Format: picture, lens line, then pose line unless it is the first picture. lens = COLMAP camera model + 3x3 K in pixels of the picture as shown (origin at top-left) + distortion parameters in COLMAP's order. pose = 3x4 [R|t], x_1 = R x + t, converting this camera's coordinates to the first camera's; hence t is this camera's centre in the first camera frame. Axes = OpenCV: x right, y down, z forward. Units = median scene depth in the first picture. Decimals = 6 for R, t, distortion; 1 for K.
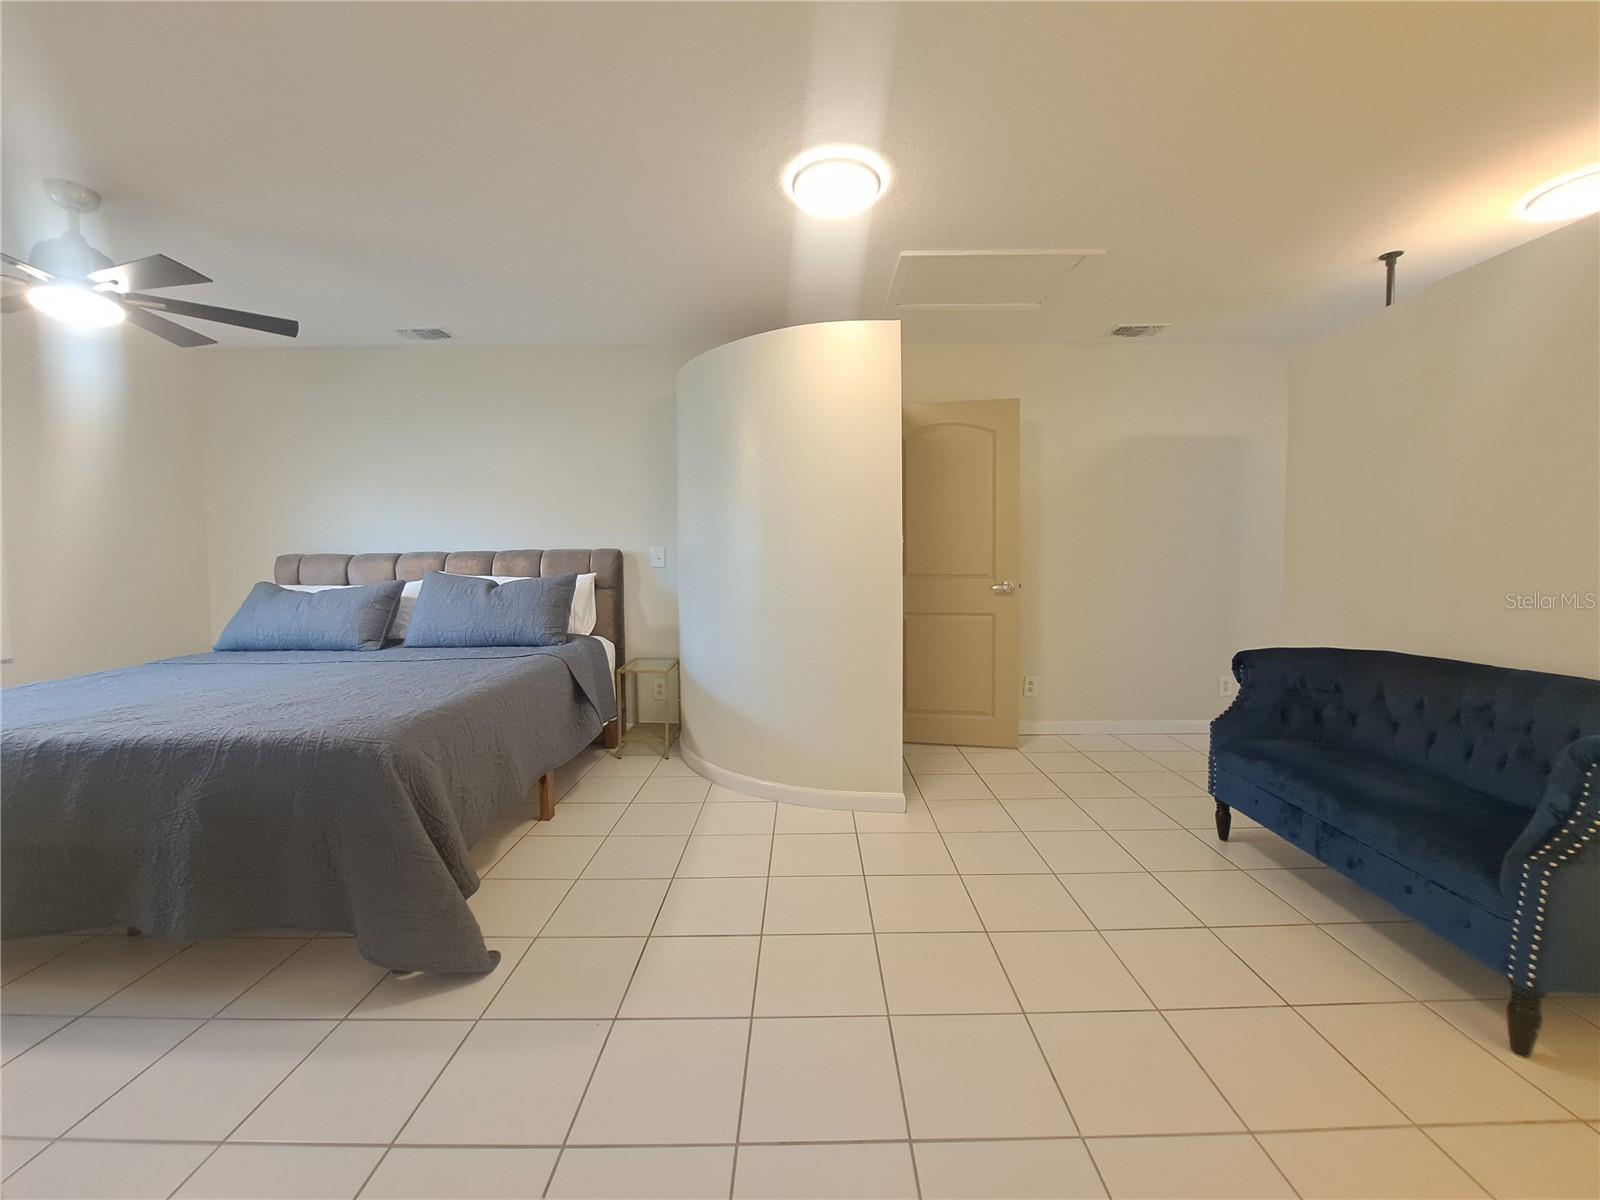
lens RADIAL K [[628.4, 0, 800.0], [0, 628.4, 600.0], [0, 0, 1]] dist [-0.012992, -0.000046]
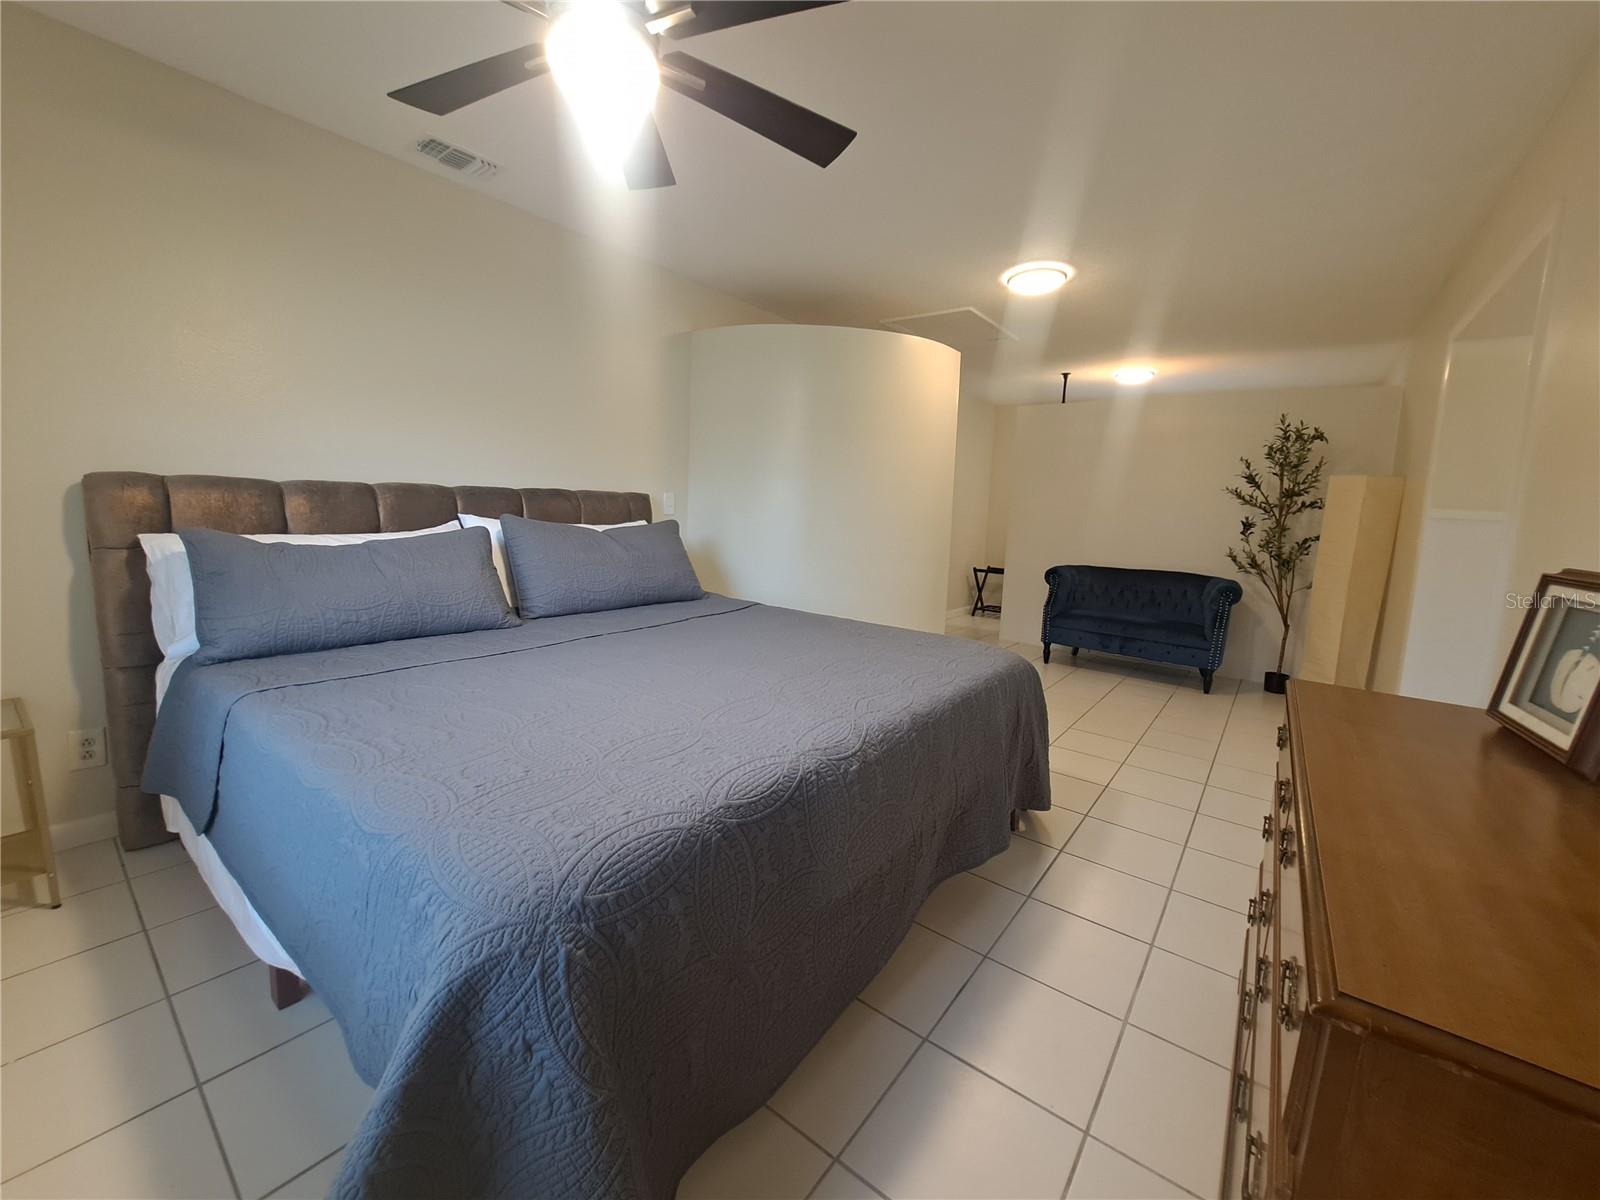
lens RADIAL K [[628.4, 0, 800.0], [0, 628.4, 600.0], [0, 0, 1]] dist [-0.012992, -0.000046]
pose [[0.619050, -0.083217, 0.780930, -1.262003], [0.007922, 0.994981, 0.099747, -0.021812], [-0.785312, -0.055562, 0.616602, 0.362132]]
